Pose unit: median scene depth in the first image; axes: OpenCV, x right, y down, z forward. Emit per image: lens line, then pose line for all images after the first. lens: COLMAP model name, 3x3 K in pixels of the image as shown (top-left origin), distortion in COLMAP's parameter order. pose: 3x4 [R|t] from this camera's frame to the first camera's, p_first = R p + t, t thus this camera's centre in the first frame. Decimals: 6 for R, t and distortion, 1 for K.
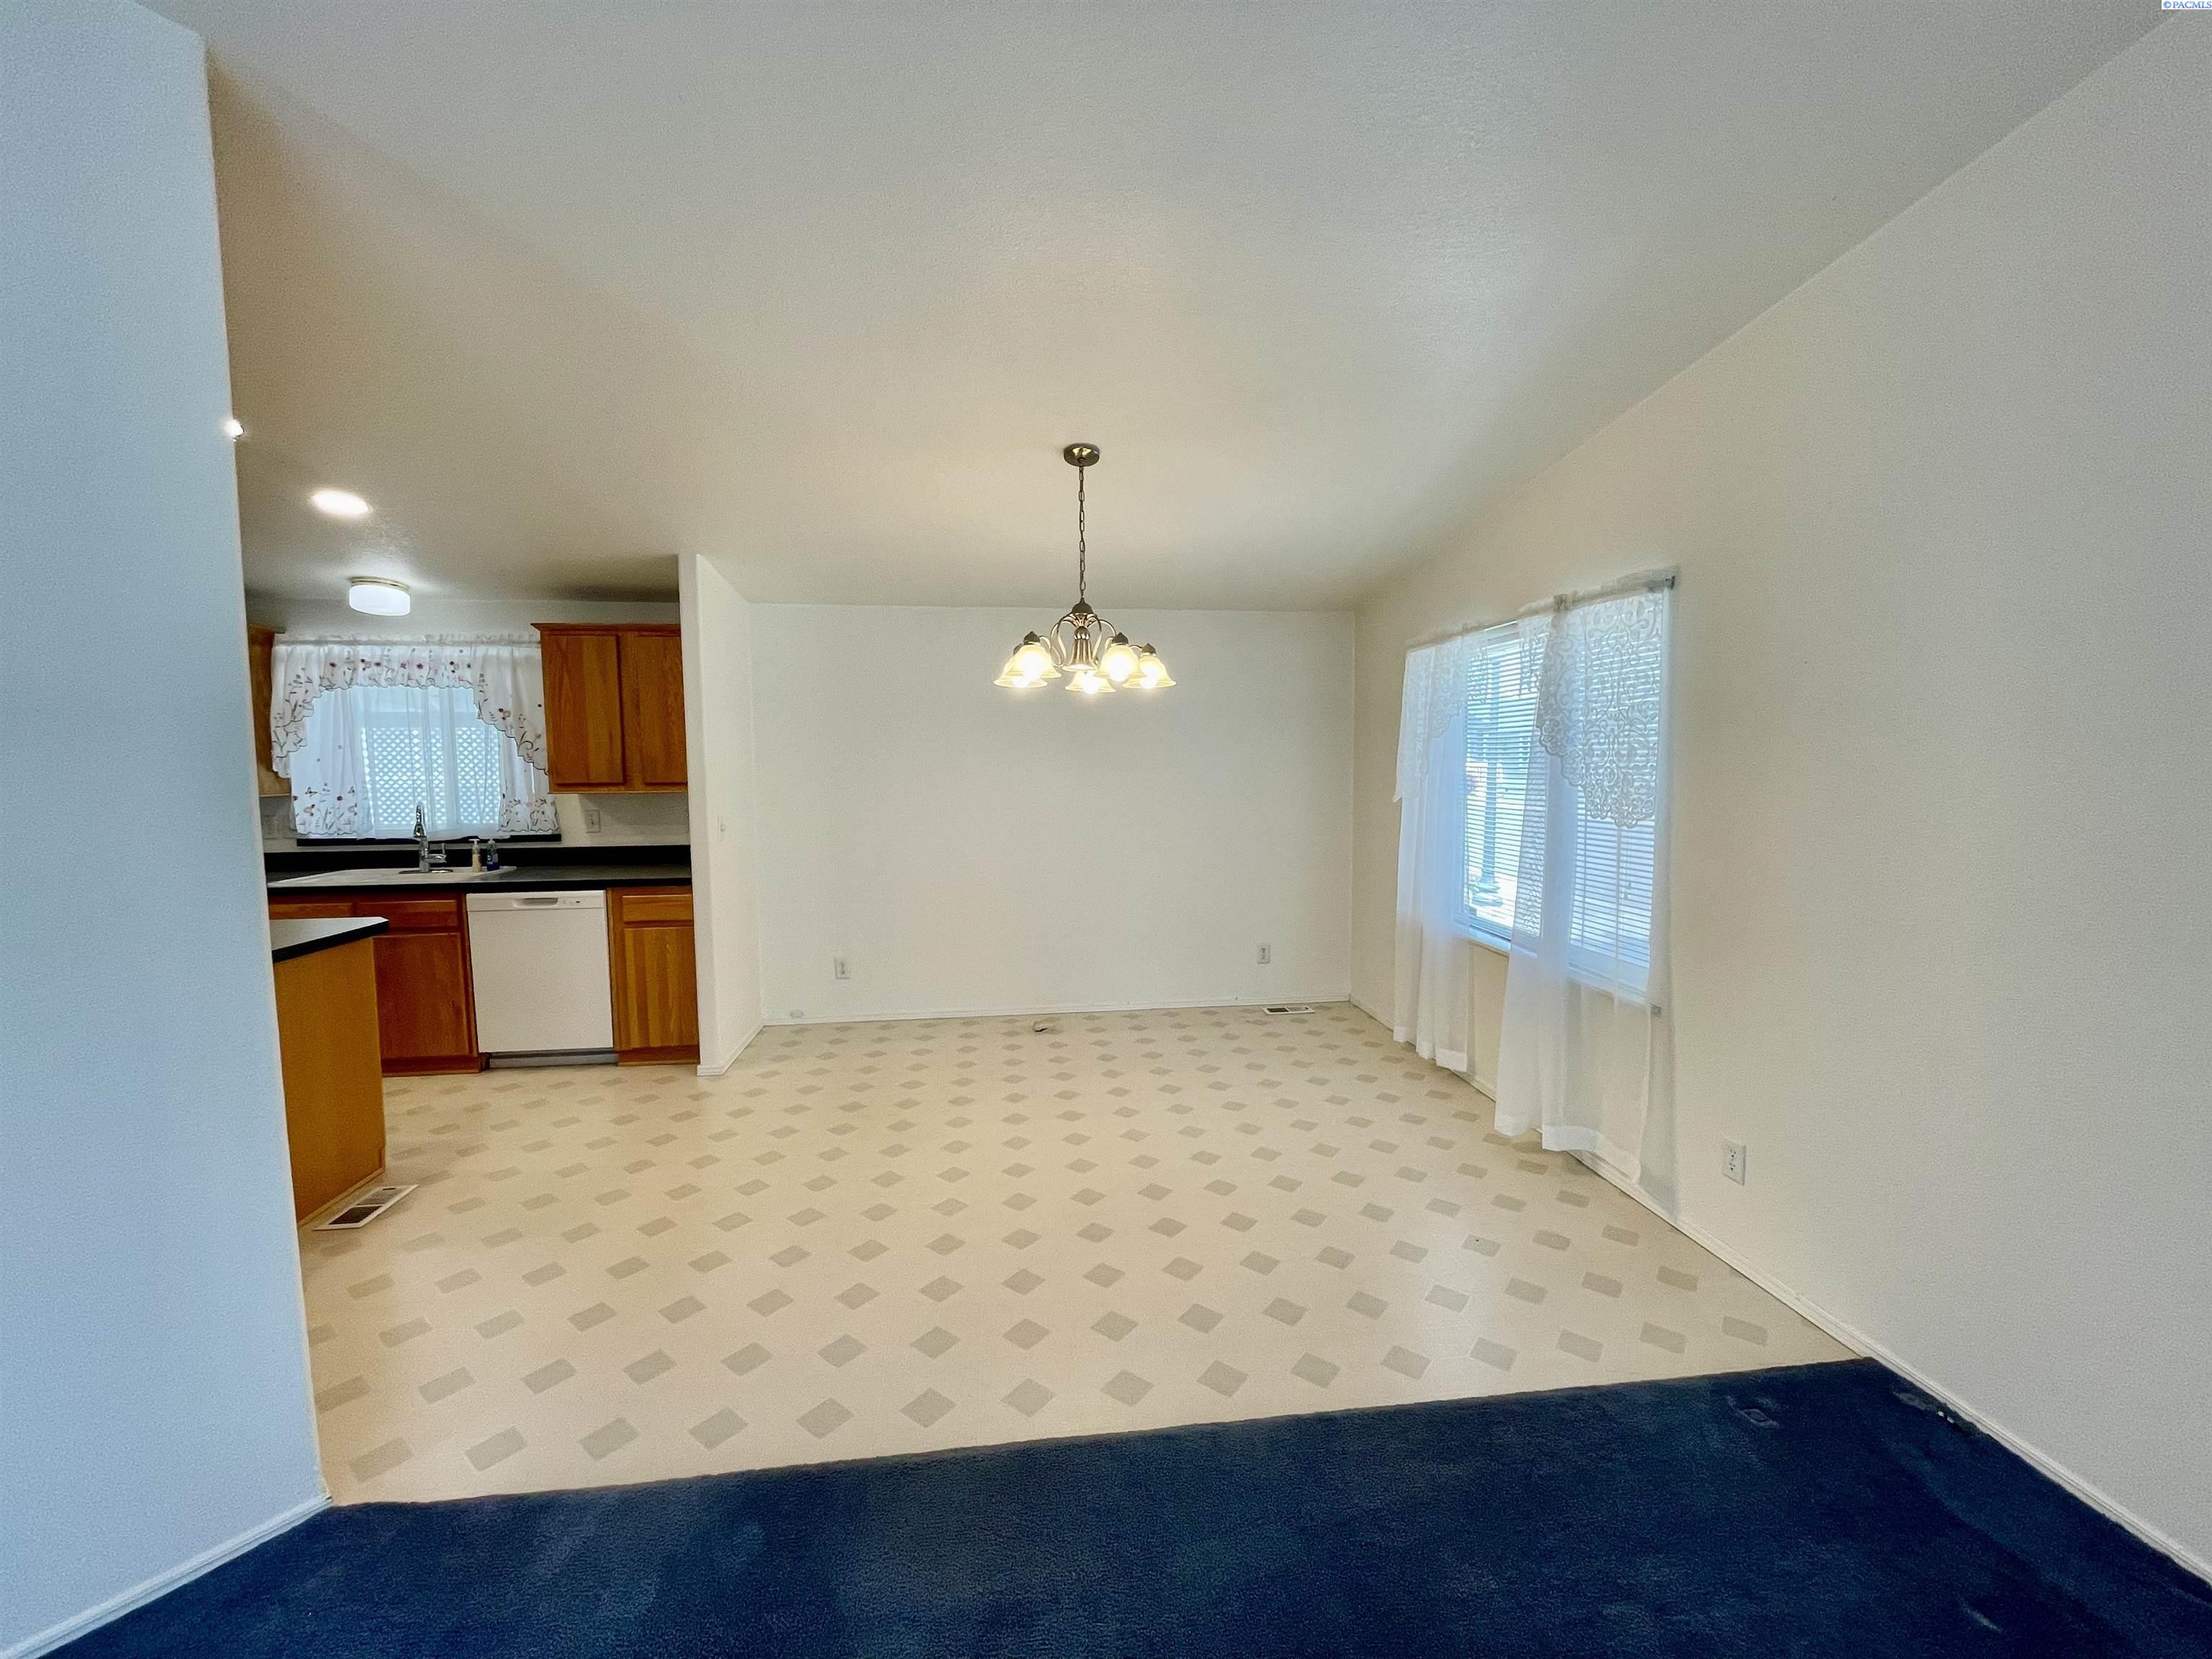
lens RADIAL K [[890.8, 0, 1116.7], [0, 890.8, 827.0], [0, 0, 1]] dist [-0.004698, -0.000475]
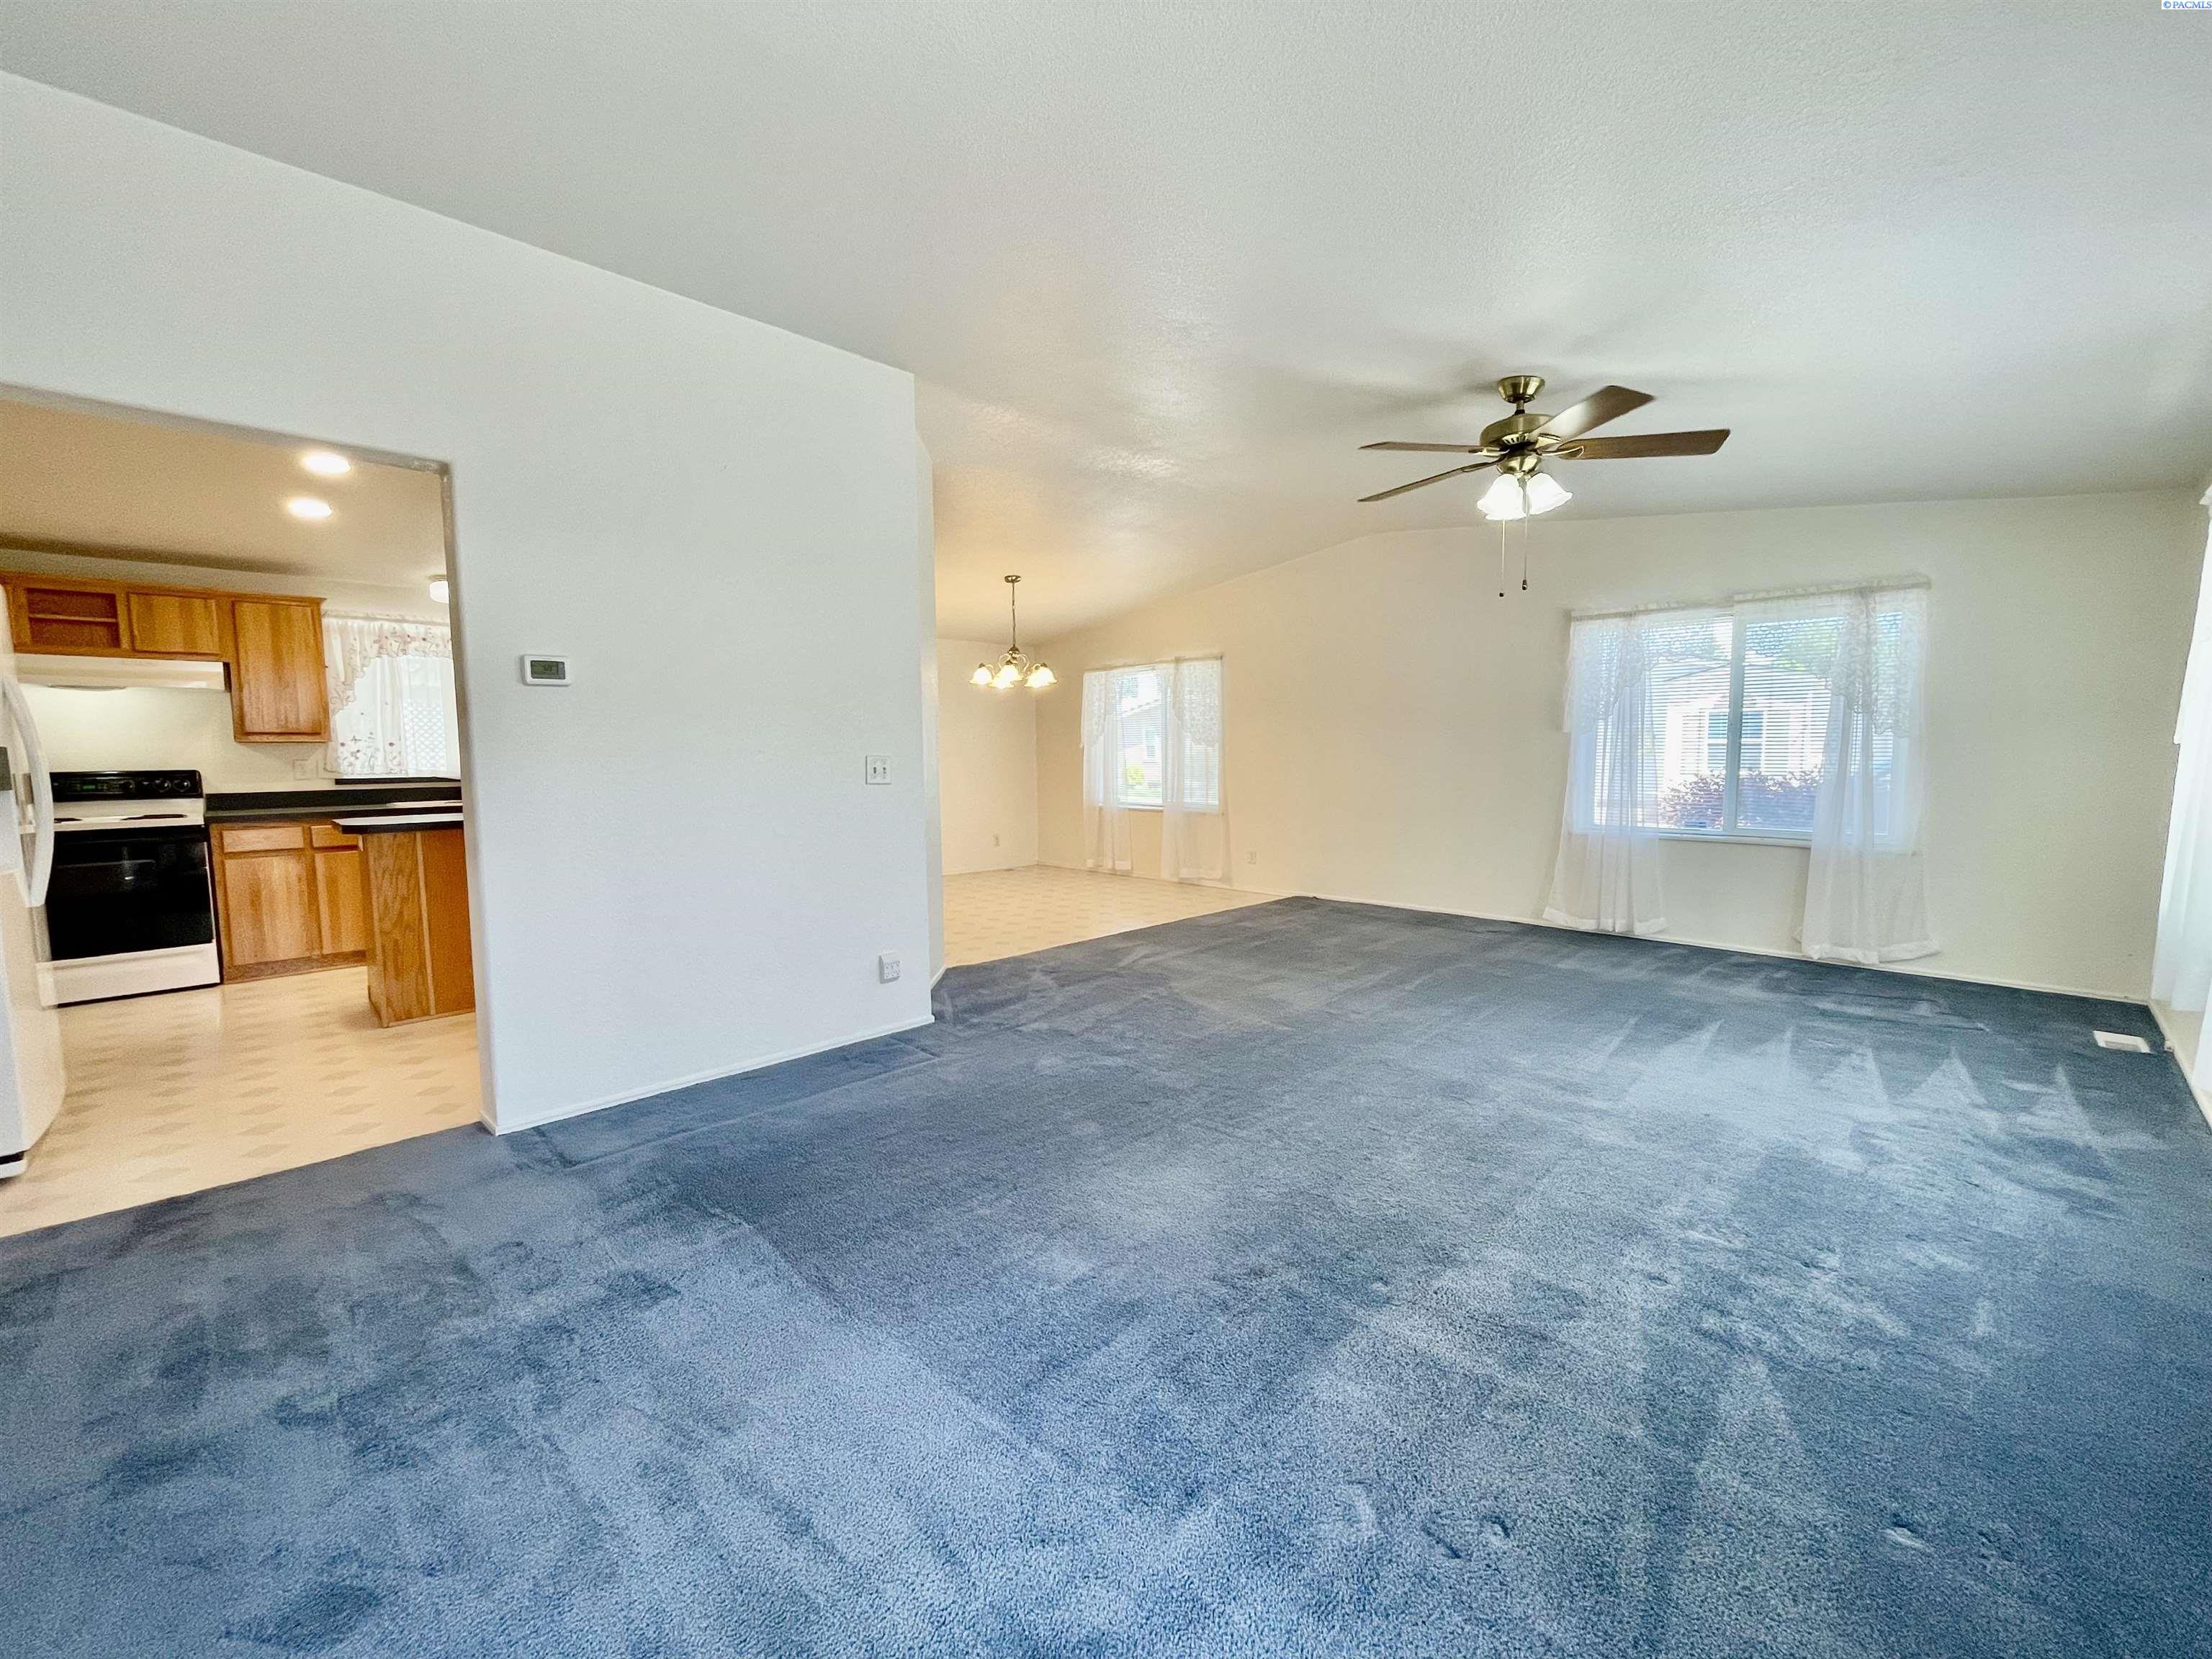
lens RADIAL K [[890.8, 0, 1116.7], [0, 890.8, 827.0], [0, 0, 1]] dist [-0.004698, -0.000475]
pose [[0.787290, -0.053554, 0.614253, -0.842865], [0.052713, 0.998420, 0.019486, 0.112577], [-0.614326, 0.017038, 0.788869, -0.607206]]
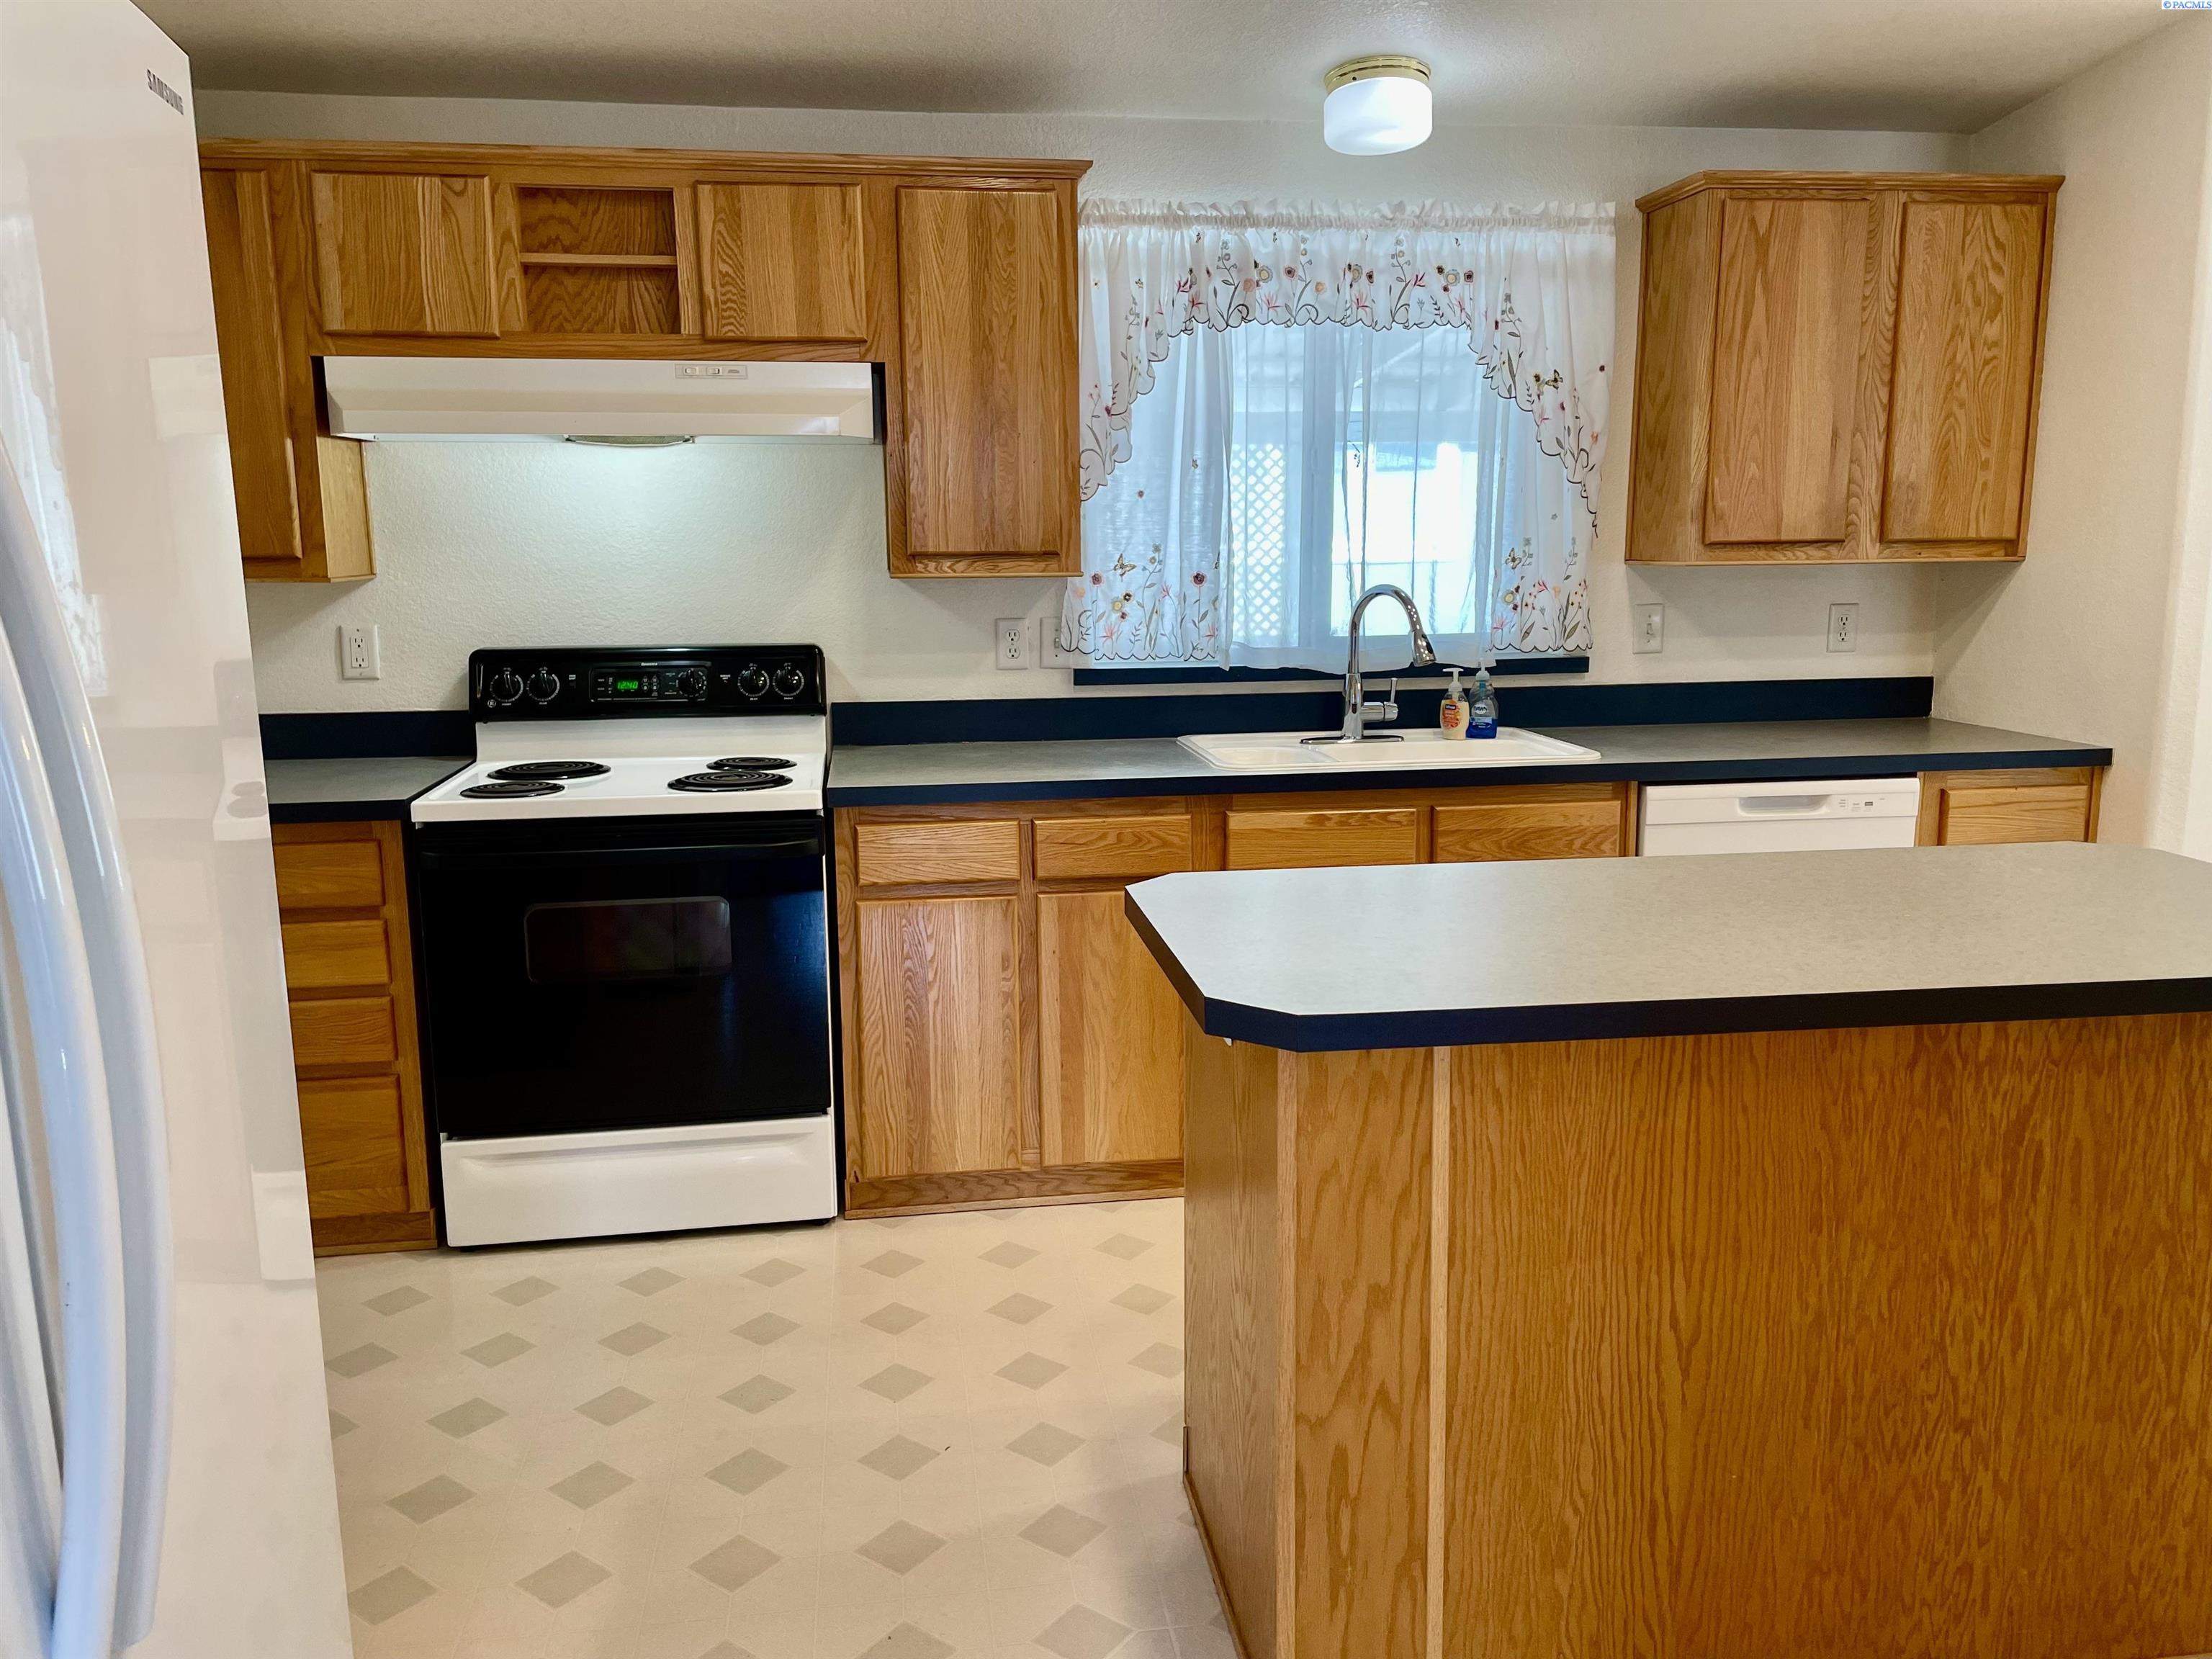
lens RADIAL K [[1653.6, 0, 1109.6], [0, 1653.6, 820.2], [0, 0, 1]] dist [0.089929, -0.118622]
pose [[0.999772, -0.004597, 0.020863, -0.936701], [0.002542, 0.995233, 0.097493, 0.007839], [-0.021212, -0.097418, 0.995018, 0.143618]]
